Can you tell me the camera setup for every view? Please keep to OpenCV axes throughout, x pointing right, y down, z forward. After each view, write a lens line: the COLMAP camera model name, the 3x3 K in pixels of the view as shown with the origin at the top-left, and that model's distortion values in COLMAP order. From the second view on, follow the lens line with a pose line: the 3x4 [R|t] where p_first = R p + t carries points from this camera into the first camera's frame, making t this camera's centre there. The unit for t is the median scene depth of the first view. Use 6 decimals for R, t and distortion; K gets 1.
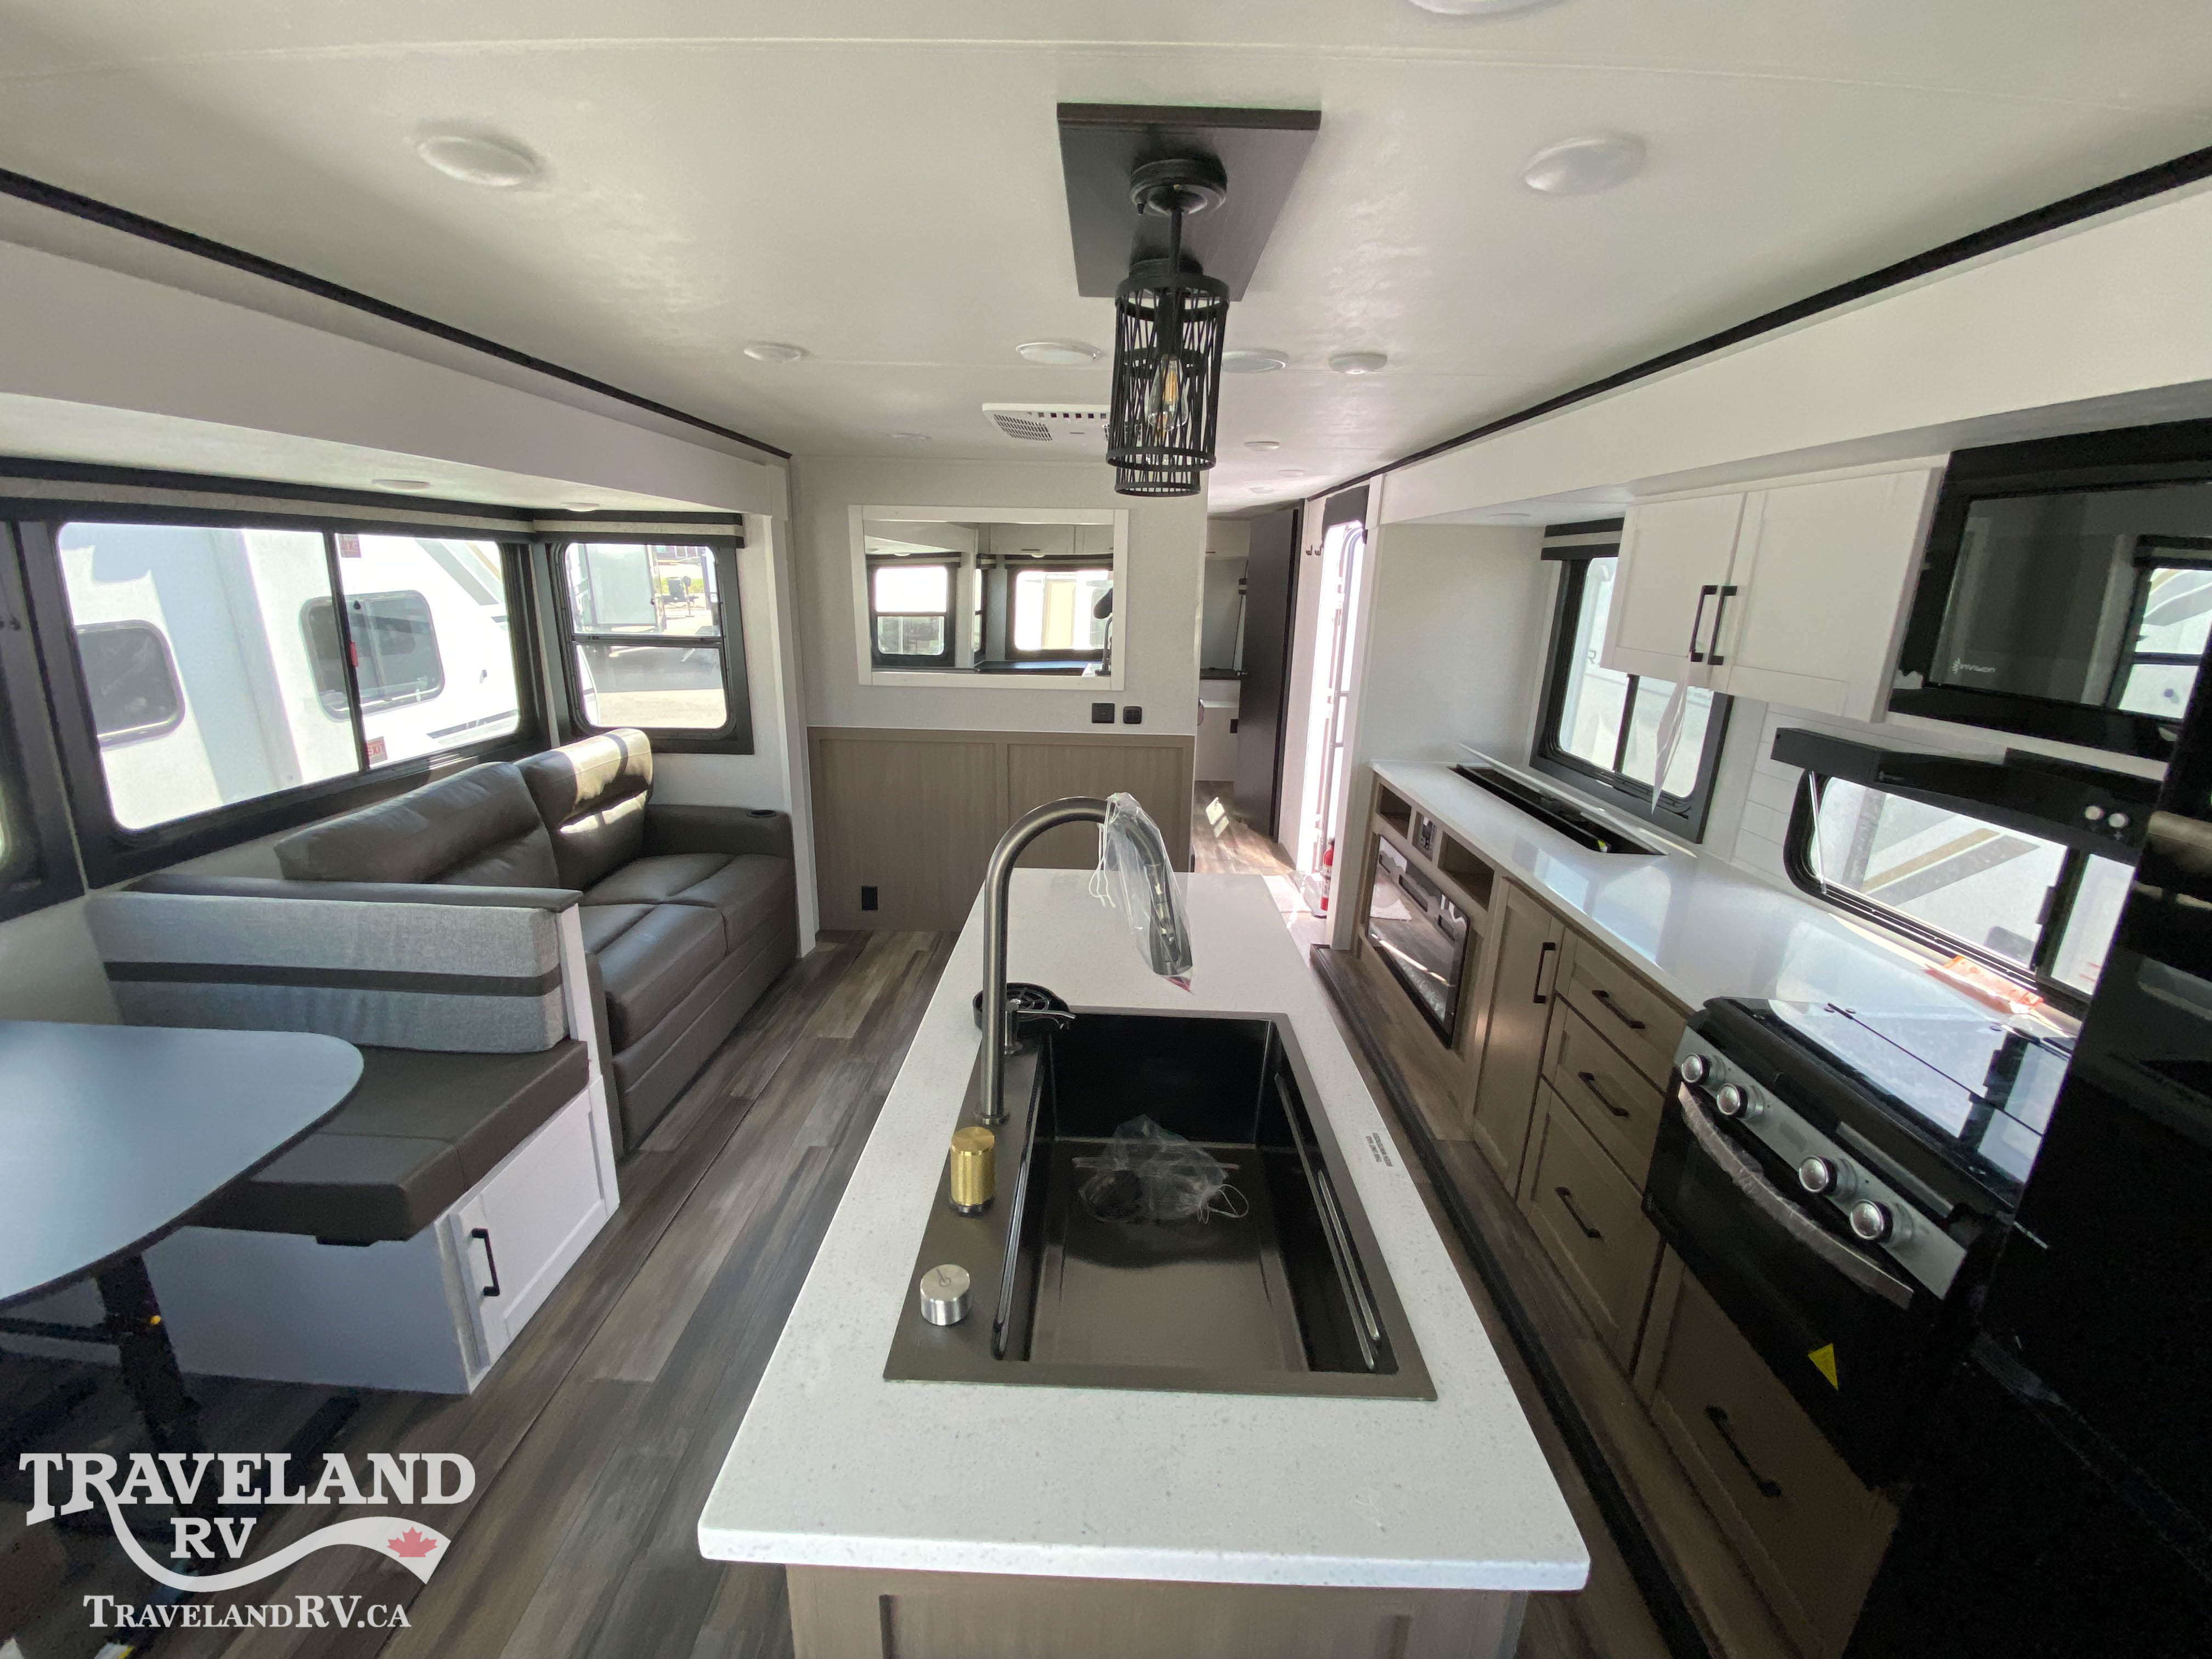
lens RADIAL K [[904.0, 0, 1101.7], [0, 904.0, 832.0], [0, 0, 1]] dist [0.011336, -0.015122]
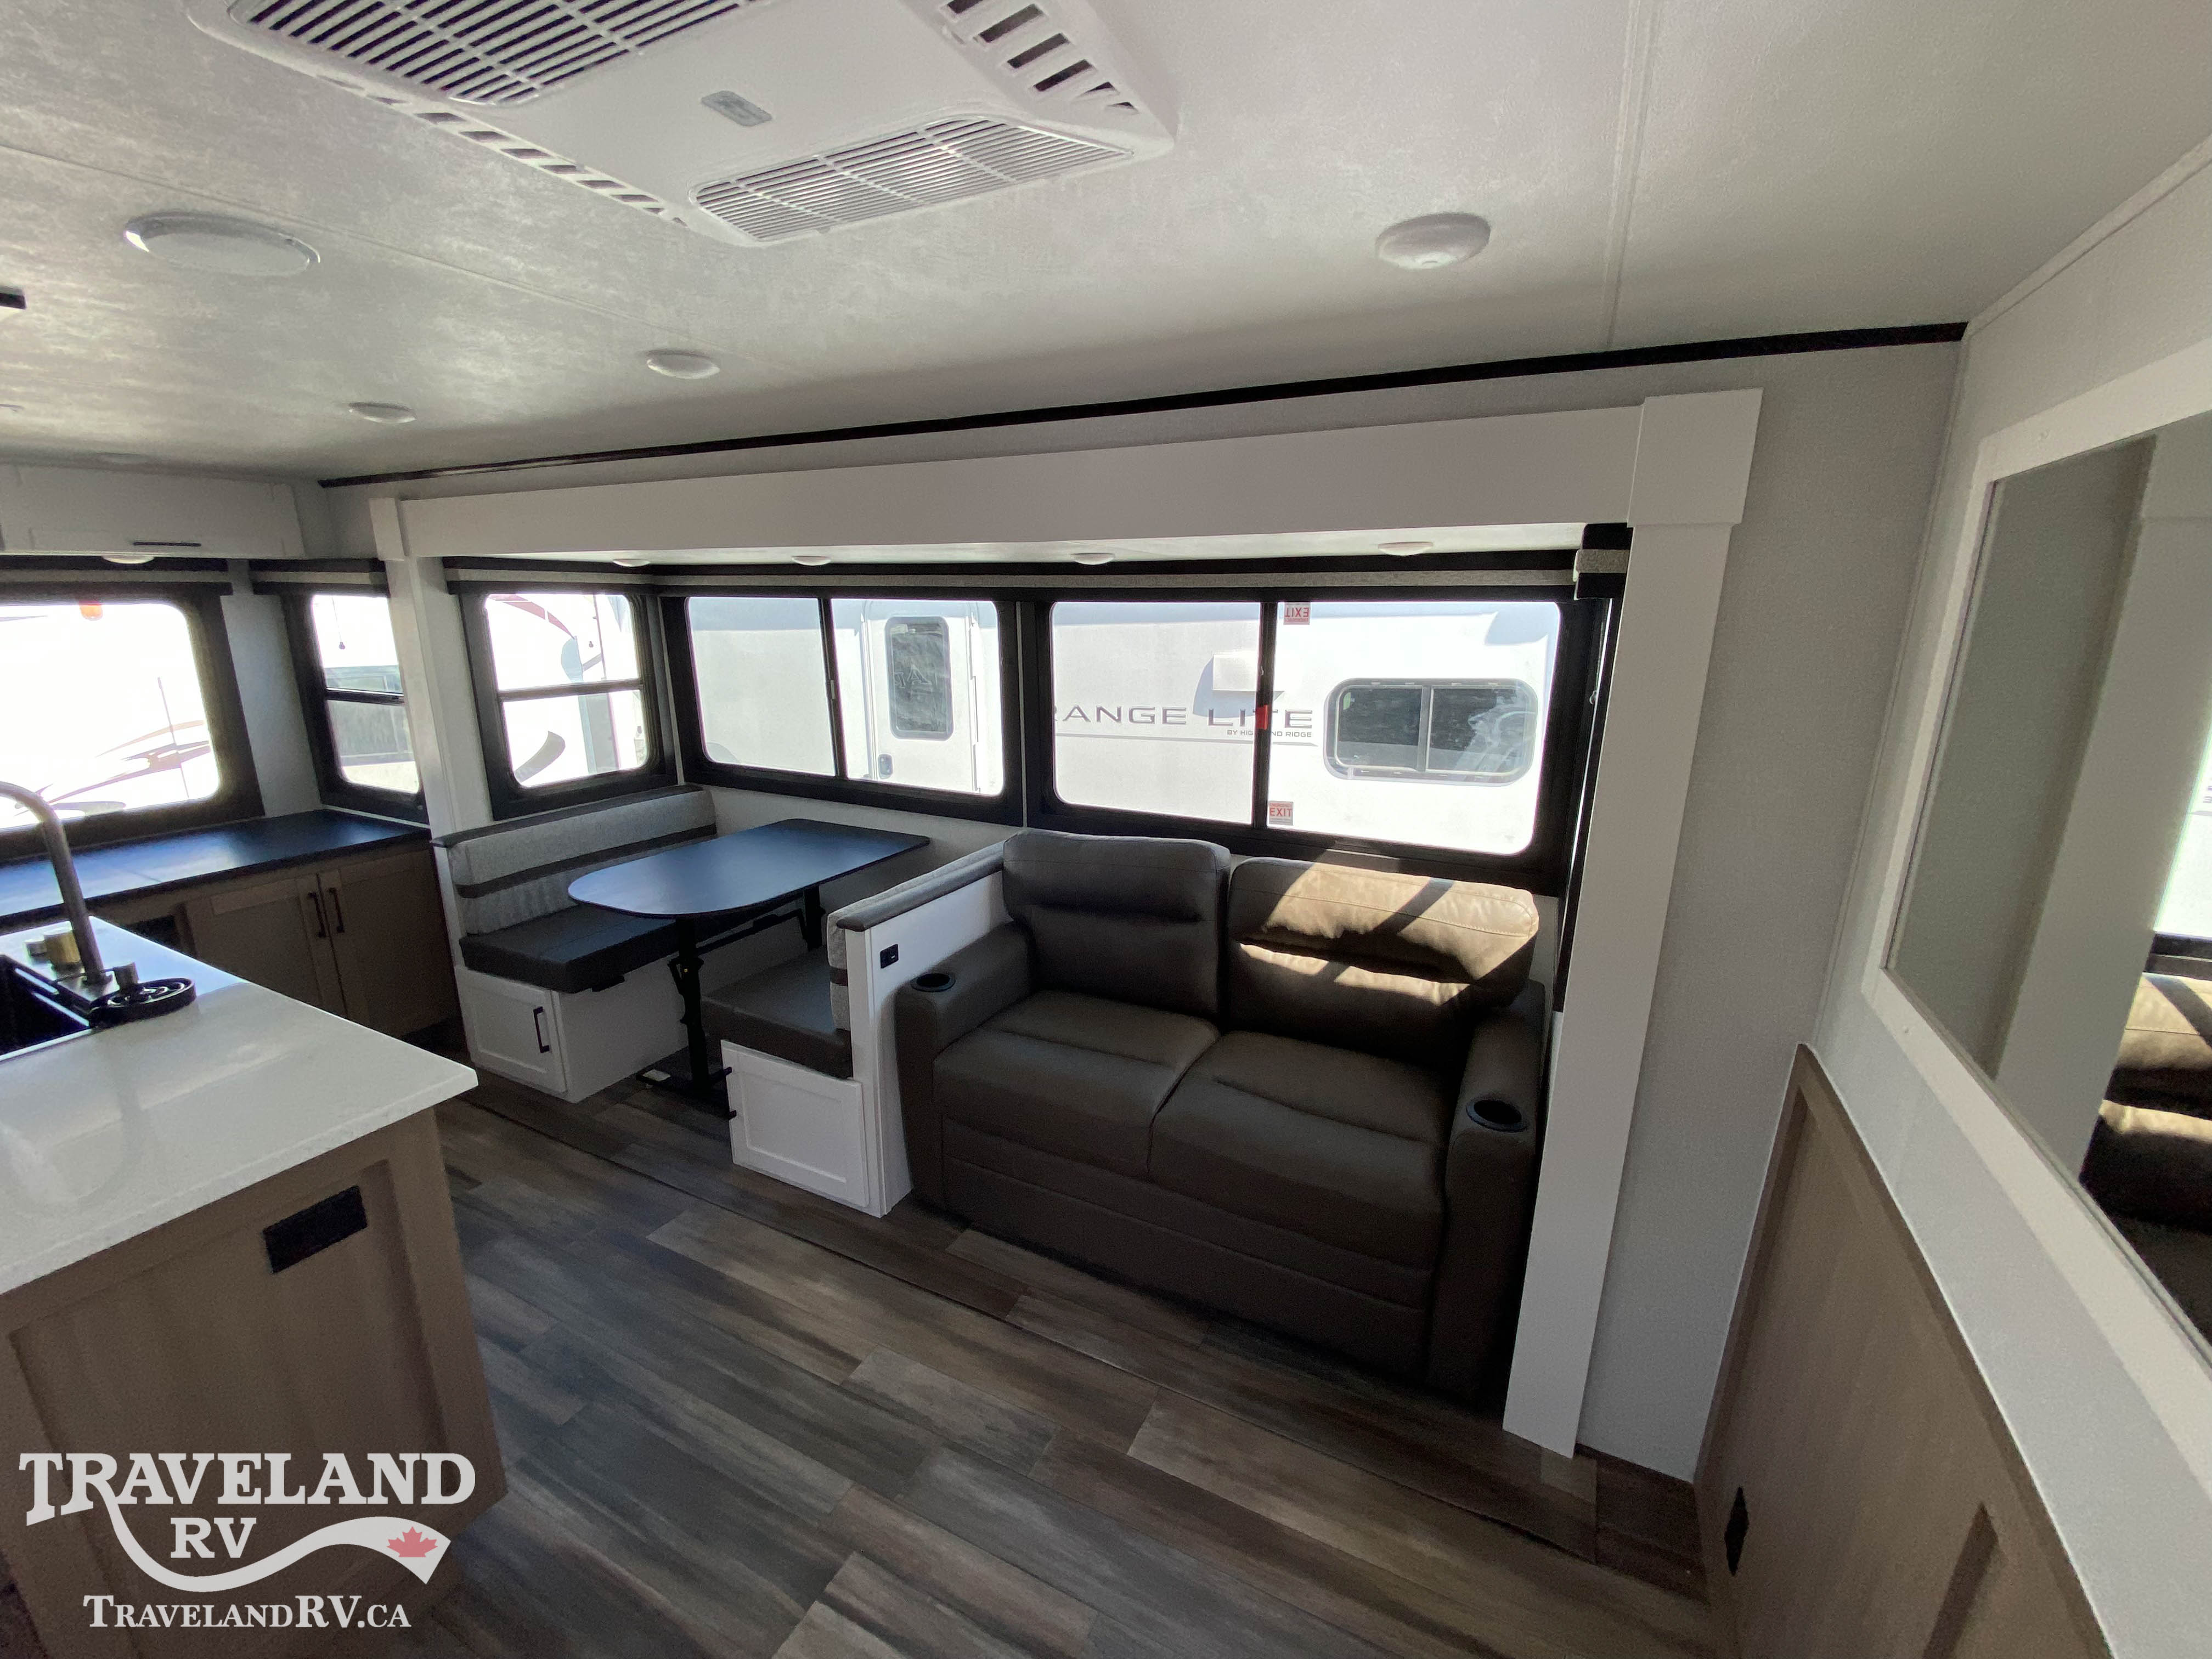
lens RADIAL K [[904.0, 0, 1106.1], [0, 904.0, 828.7], [0, 0, 1]] dist [0.011336, -0.015122]
pose [[-0.422469, 0.189273, -0.886395, 0.188651], [-0.263144, 0.910218, 0.319778, -0.367708], [0.867338, 0.368346, -0.334733, 1.252155]]
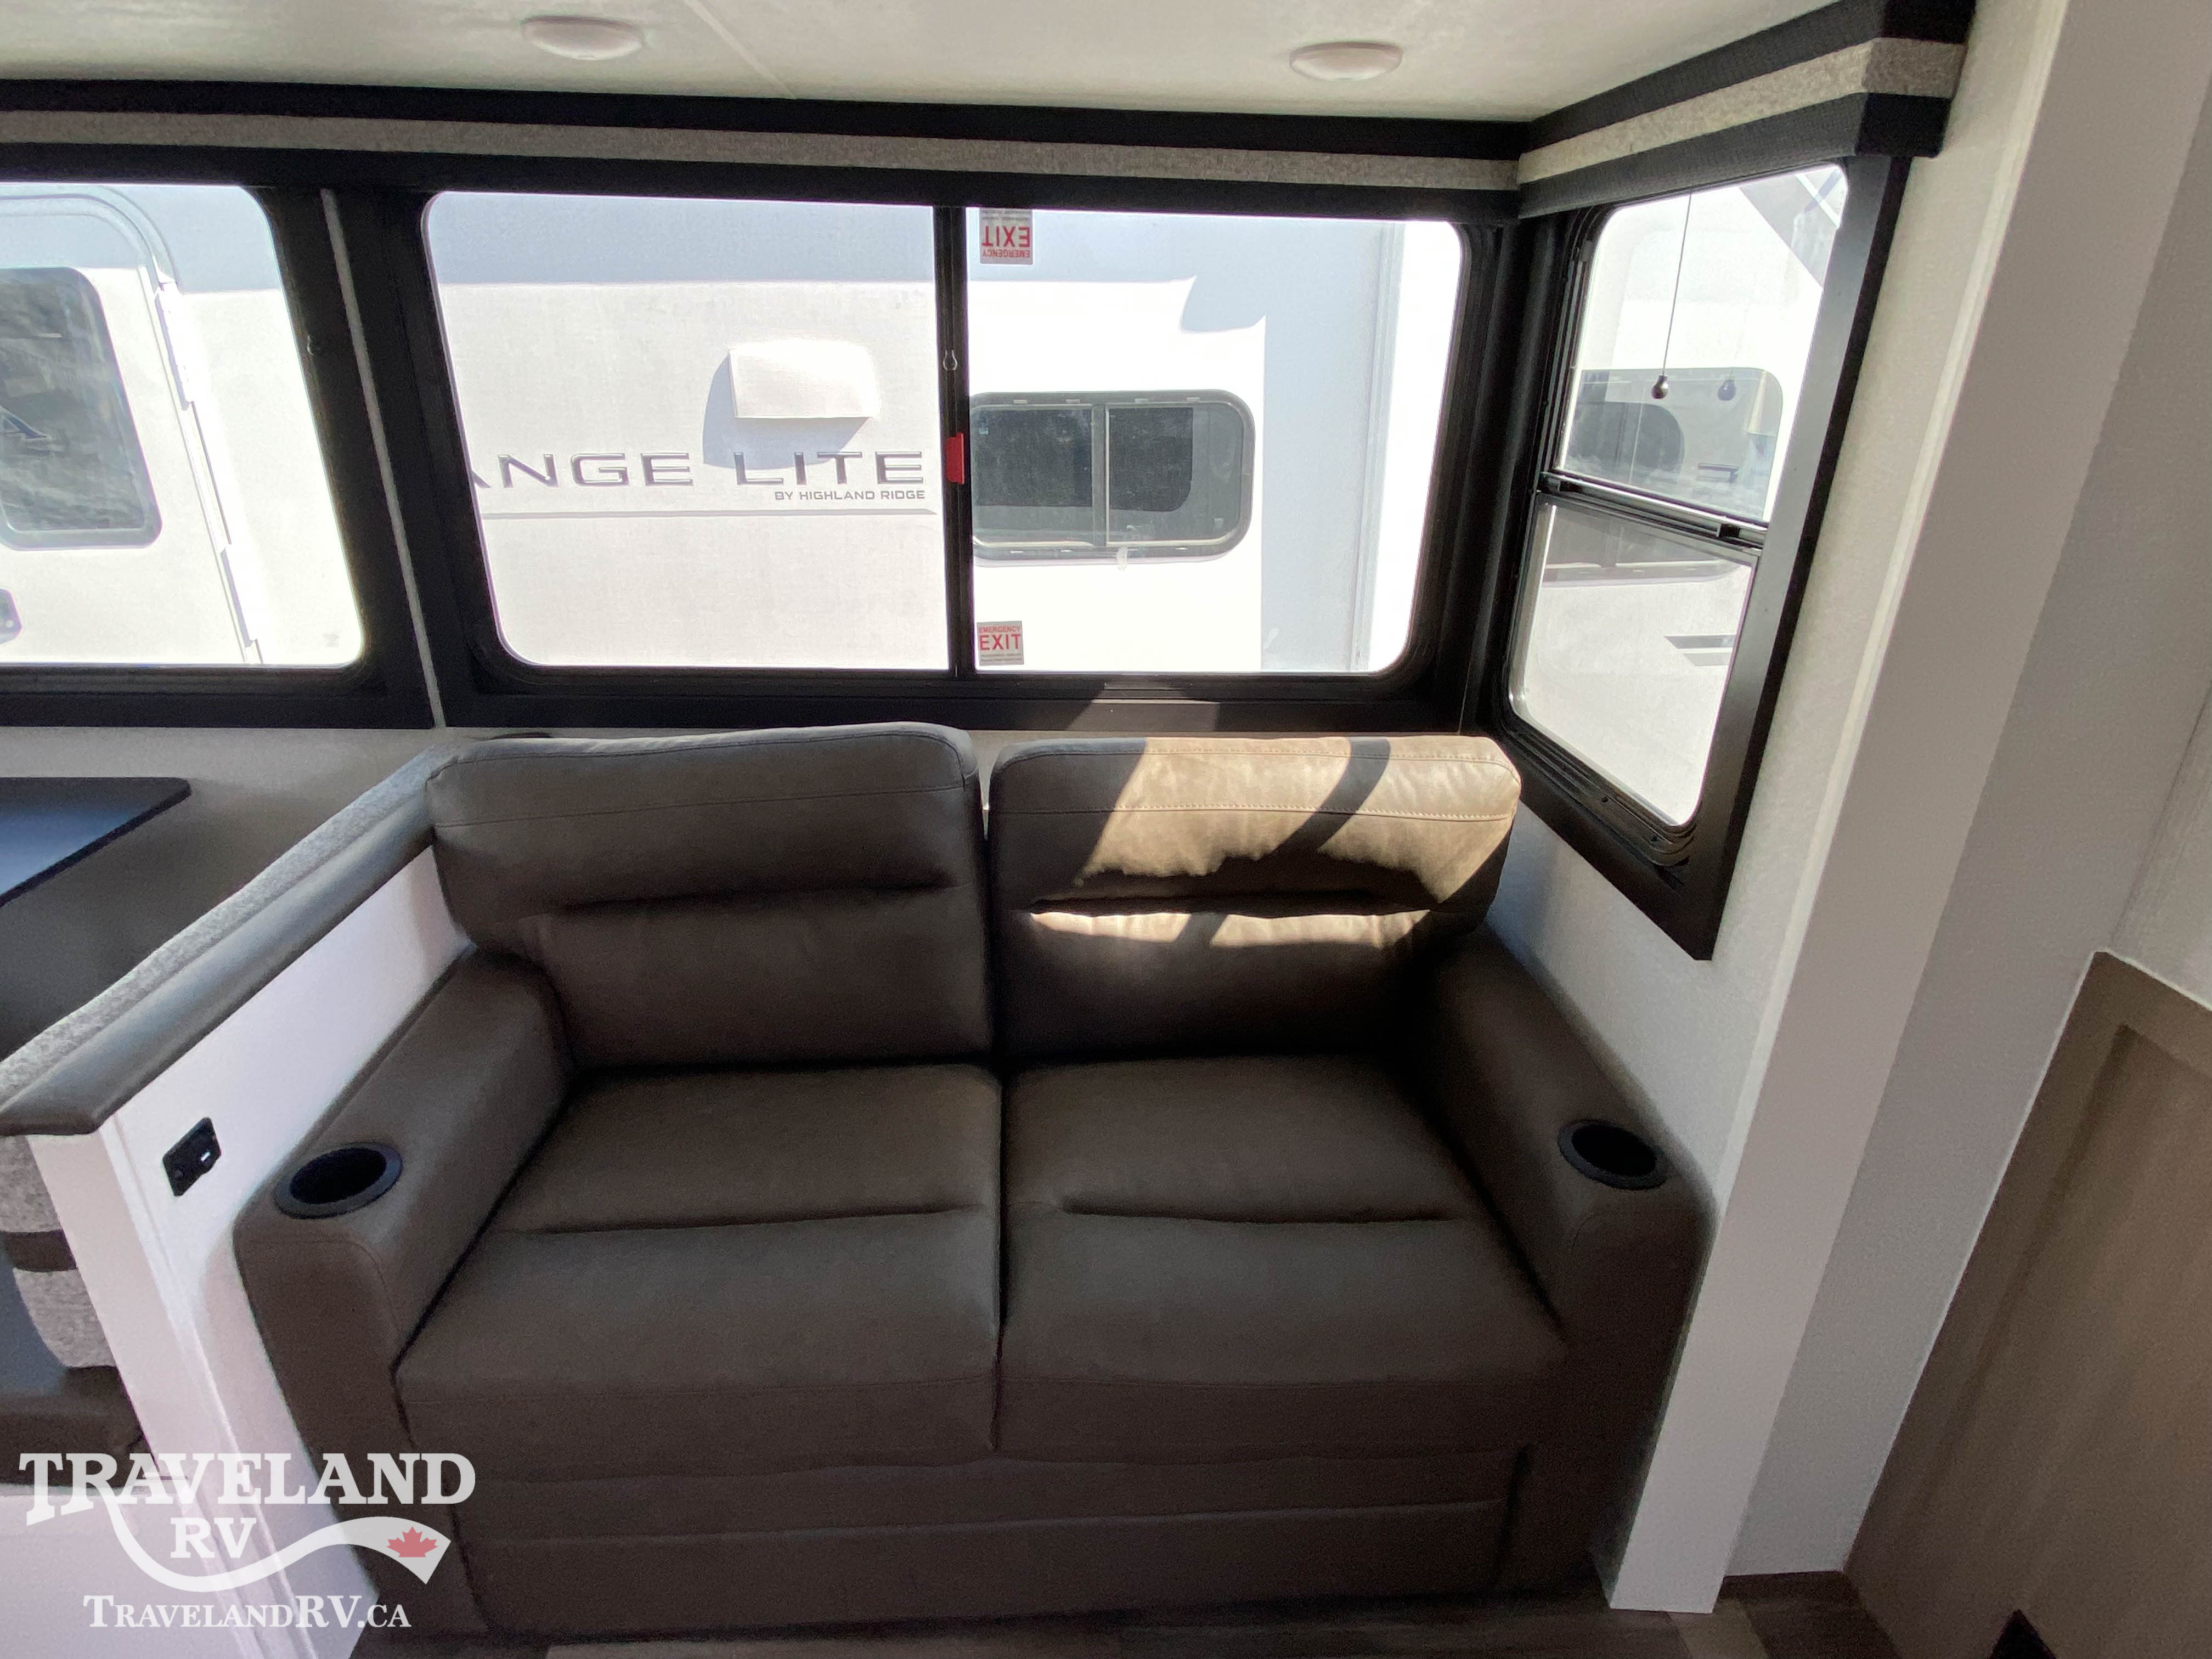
lens RADIAL K [[1195.8, 0, 1110.5], [0, 1195.8, 822.3], [0, 0, 1]] dist [0.016481, -0.018832]
pose [[0.084773, 0.360431, -0.928926, -0.099232], [-0.290640, 0.900684, 0.322949, -0.258866], [0.953070, 0.242606, 0.181109, 1.023511]]
